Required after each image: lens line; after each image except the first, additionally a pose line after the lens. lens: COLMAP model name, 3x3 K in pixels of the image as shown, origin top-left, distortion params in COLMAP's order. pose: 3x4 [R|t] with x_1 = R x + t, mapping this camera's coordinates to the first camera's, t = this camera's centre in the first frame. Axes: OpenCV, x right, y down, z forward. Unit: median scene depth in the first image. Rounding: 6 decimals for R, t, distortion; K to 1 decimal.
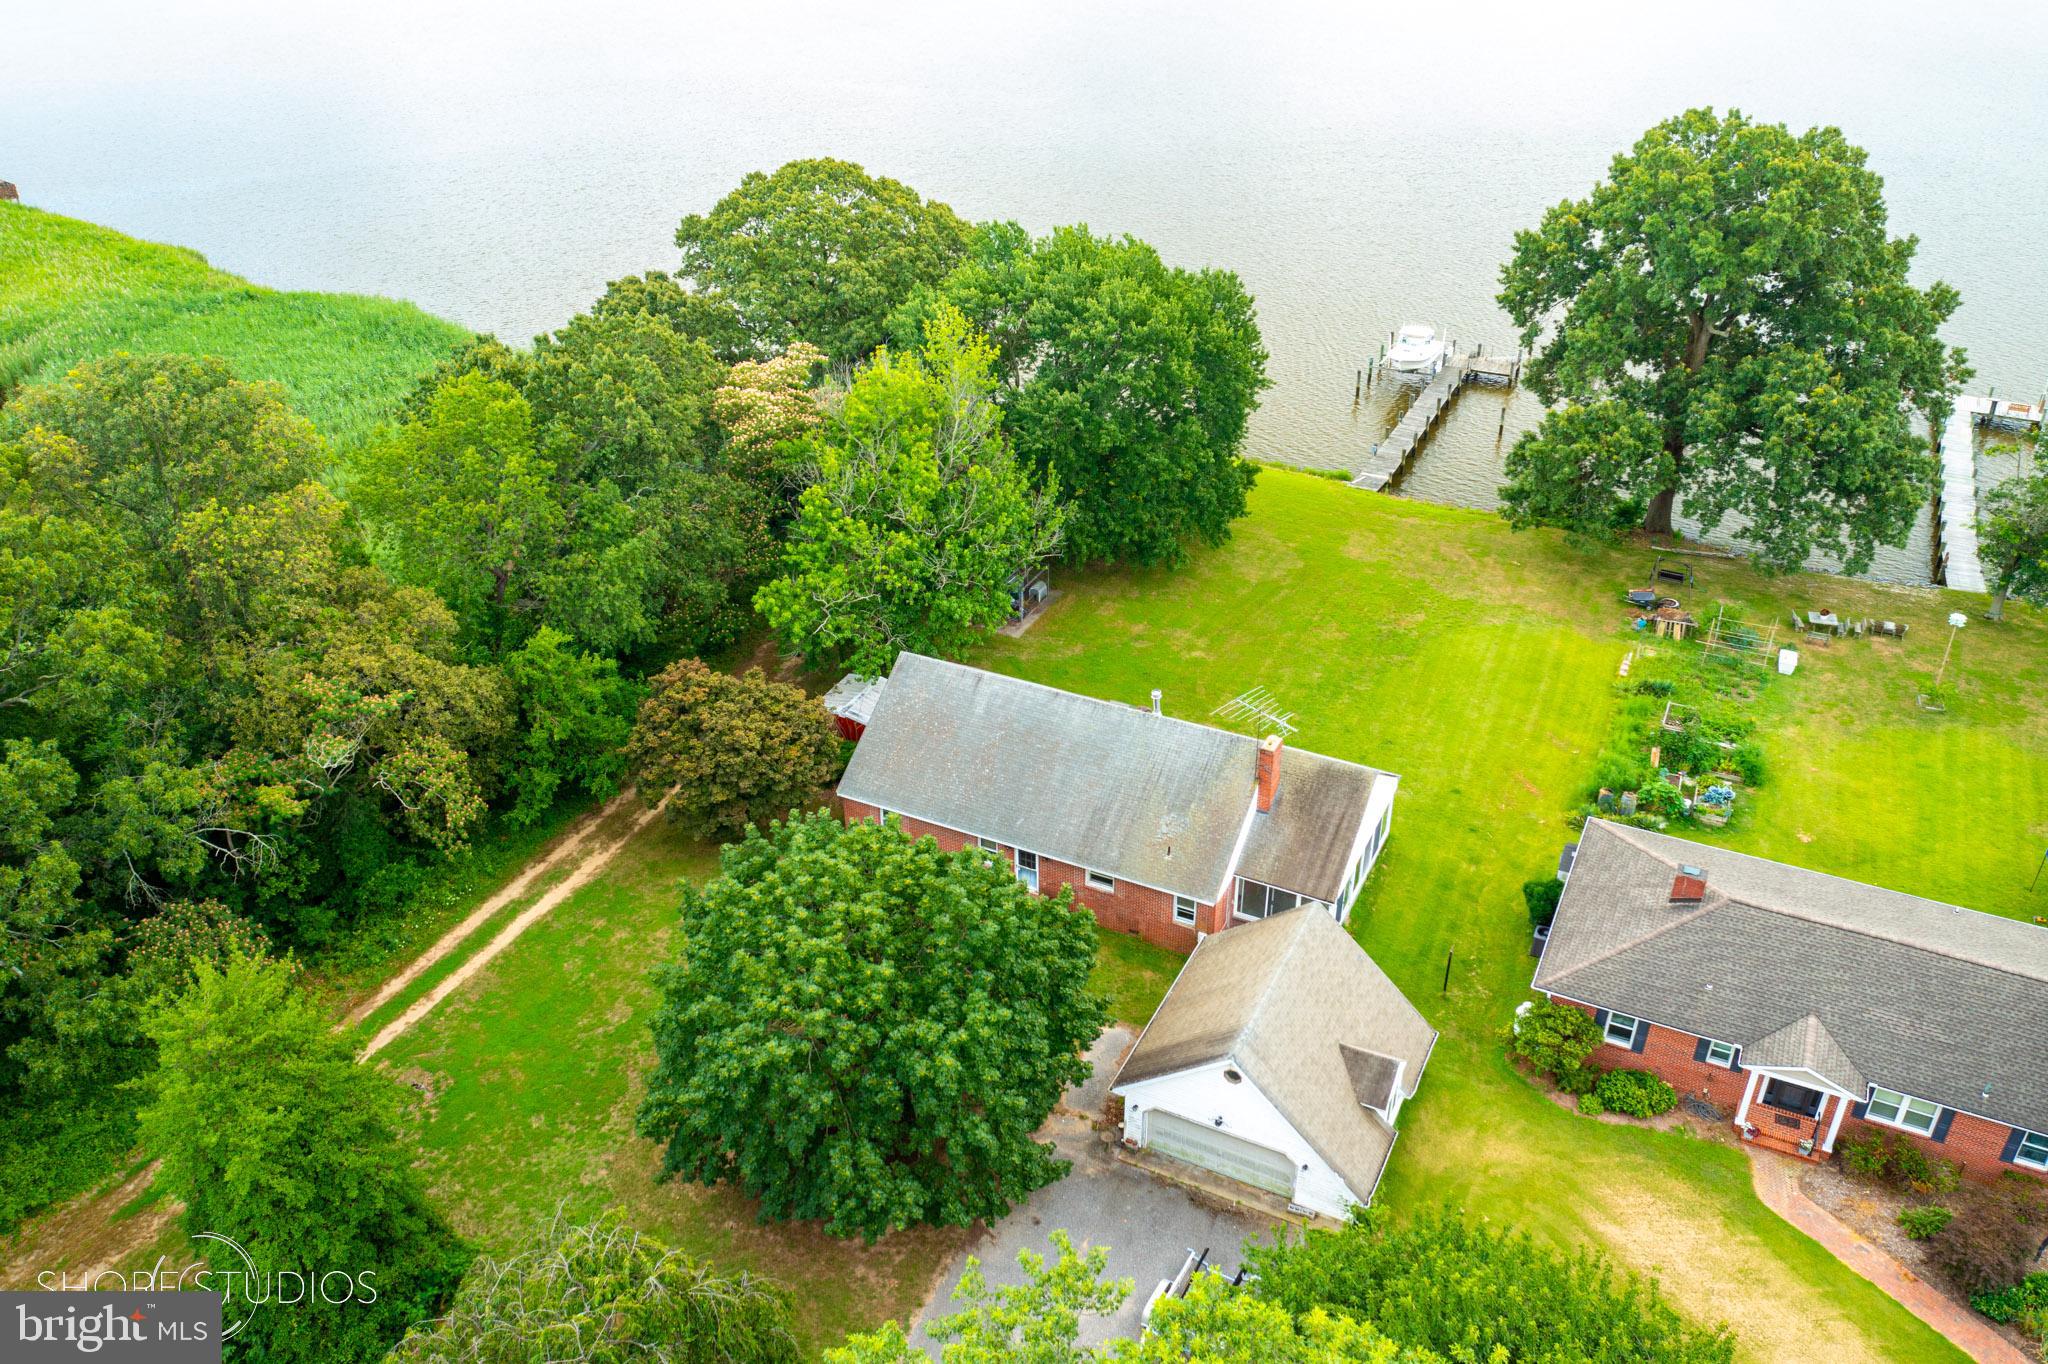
lens RADIAL K [[1596.2, 0, 1024.0], [0, 1596.2, 682.0], [0, 0, 1]] dist [-0.032242, -0.001067]
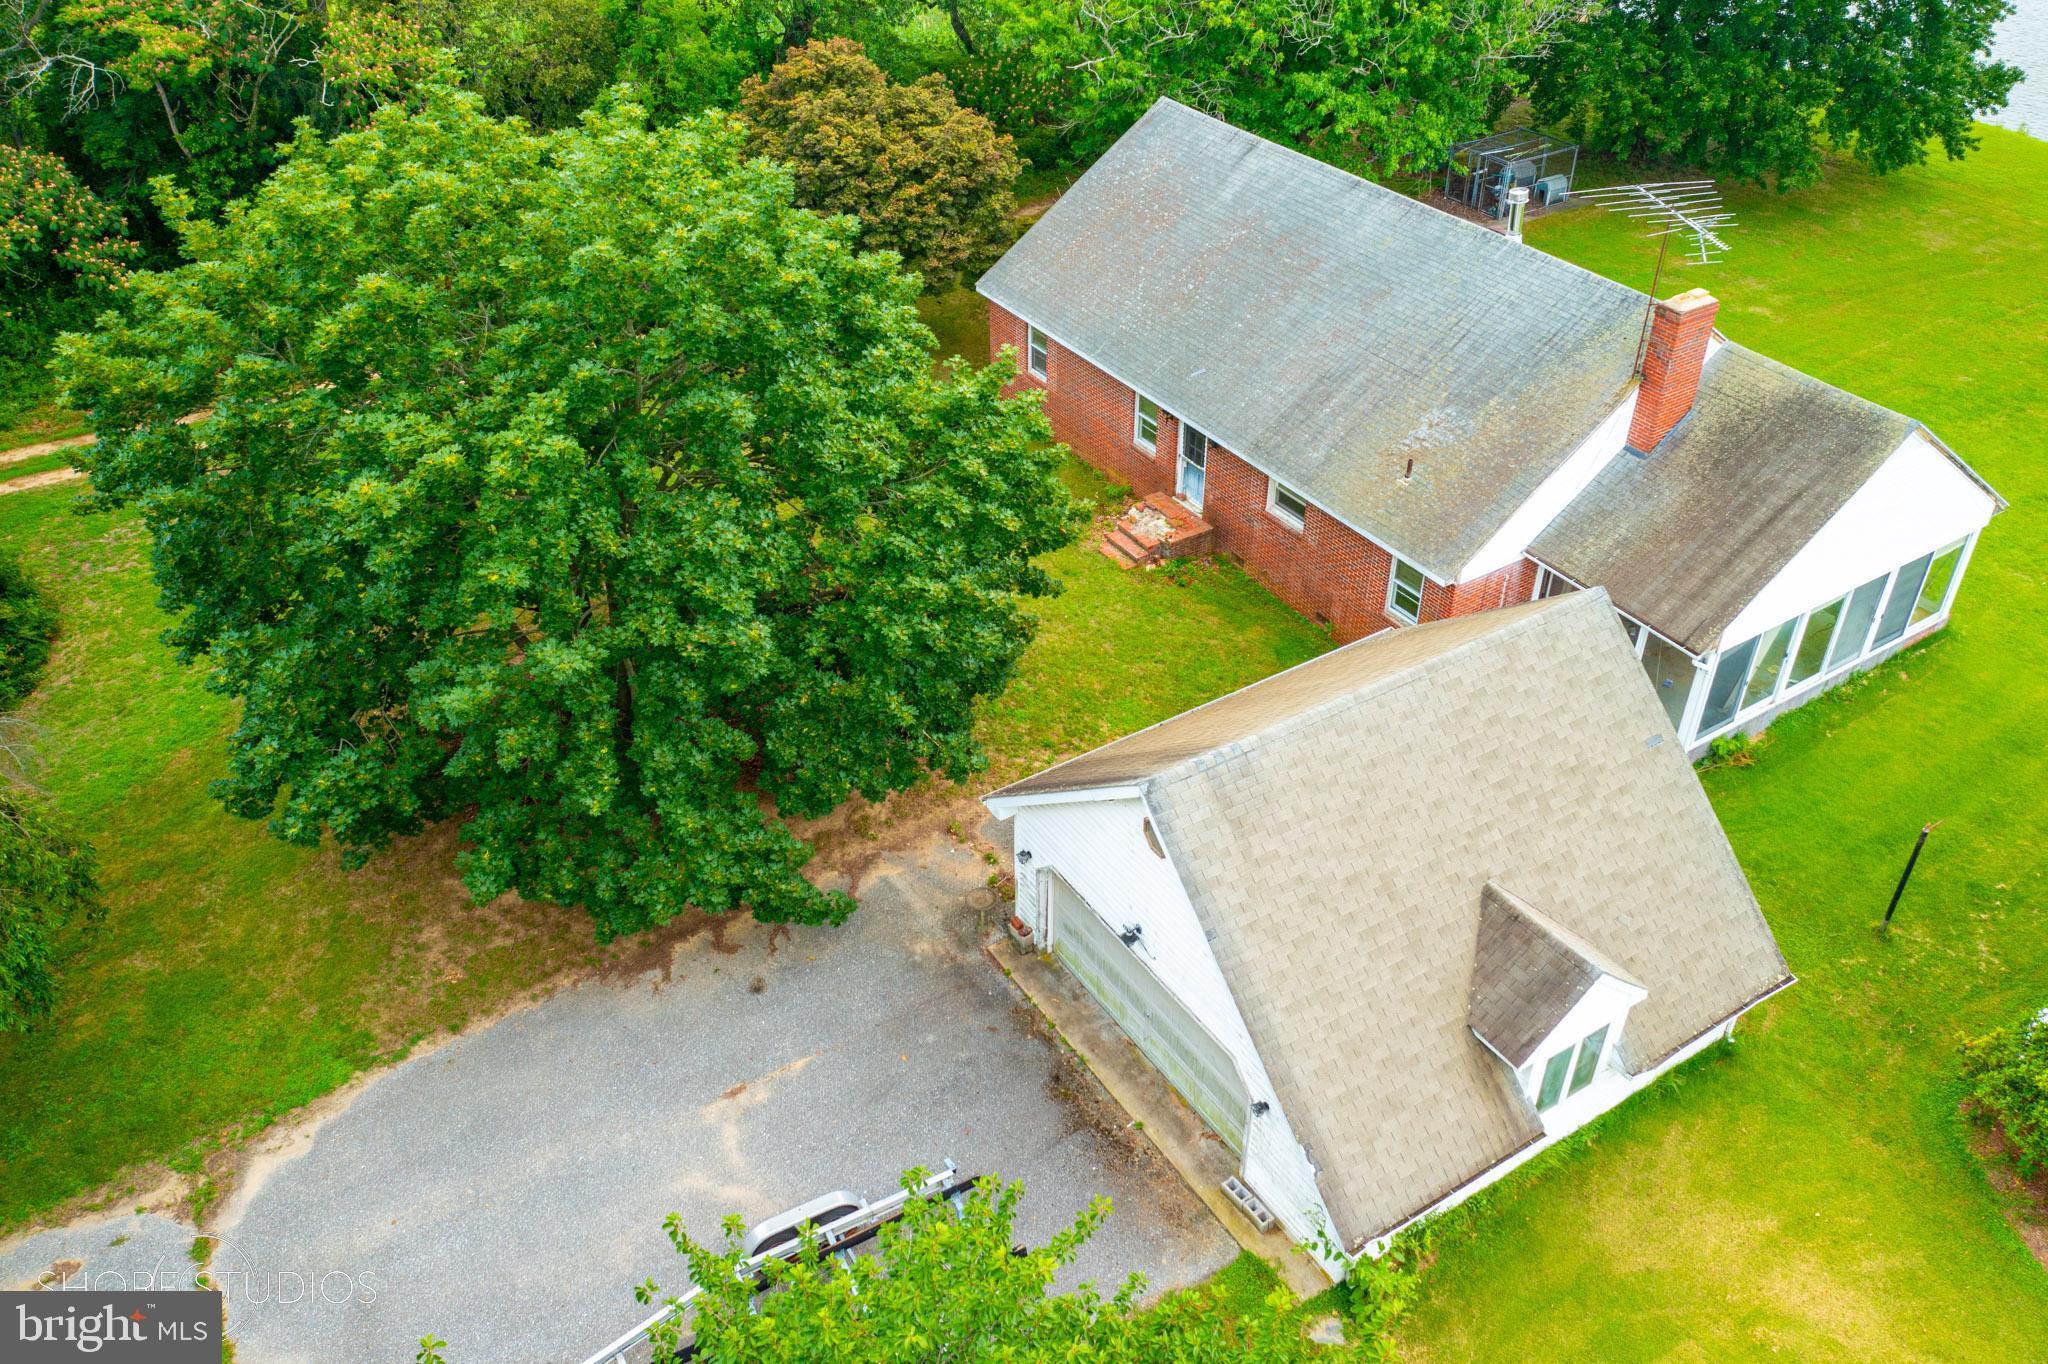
lens RADIAL K [[1596.2, 0, 1024.0], [0, 1596.2, 682.0], [0, 0, 1]] dist [-0.032242, -0.001067]
pose [[0.855390, 0.306173, -0.417811, 0.221416], [-0.265726, 0.951761, 0.153428, 0.127766], [0.444632, -0.020217, 0.895485, 0.505553]]
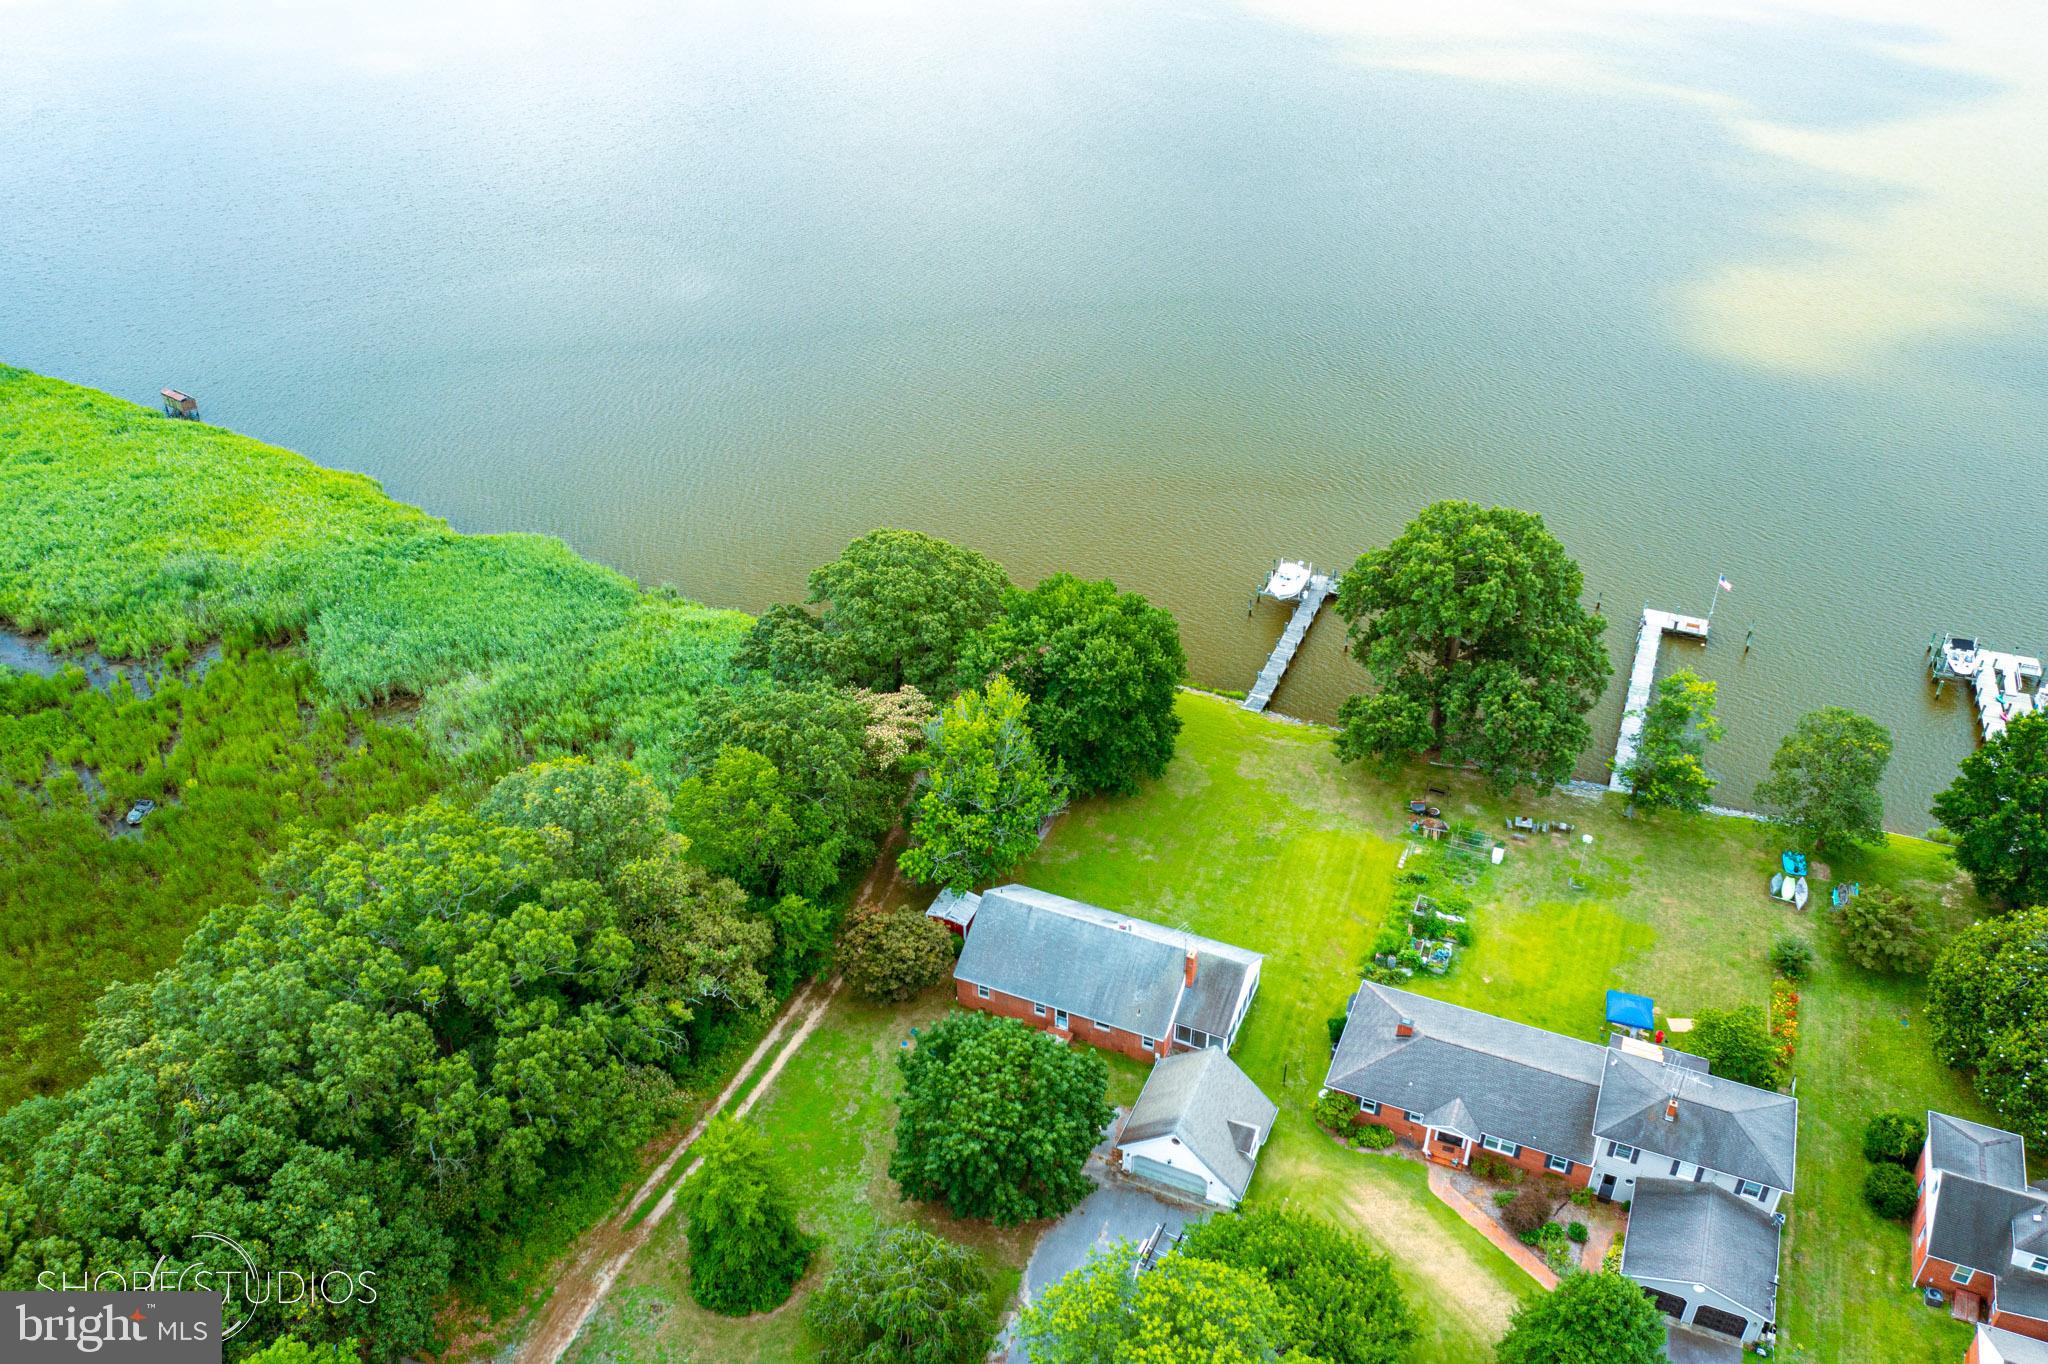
lens RADIAL K [[1596.2, 0, 1024.0], [0, 1596.2, 682.0], [0, 0, 1]] dist [-0.032242, -0.001067]
pose [[0.998720, -0.024537, 0.044231, -0.121363], [0.022742, 0.998915, 0.040644, -0.370503], [-0.045180, -0.039586, 0.998194, -0.877992]]
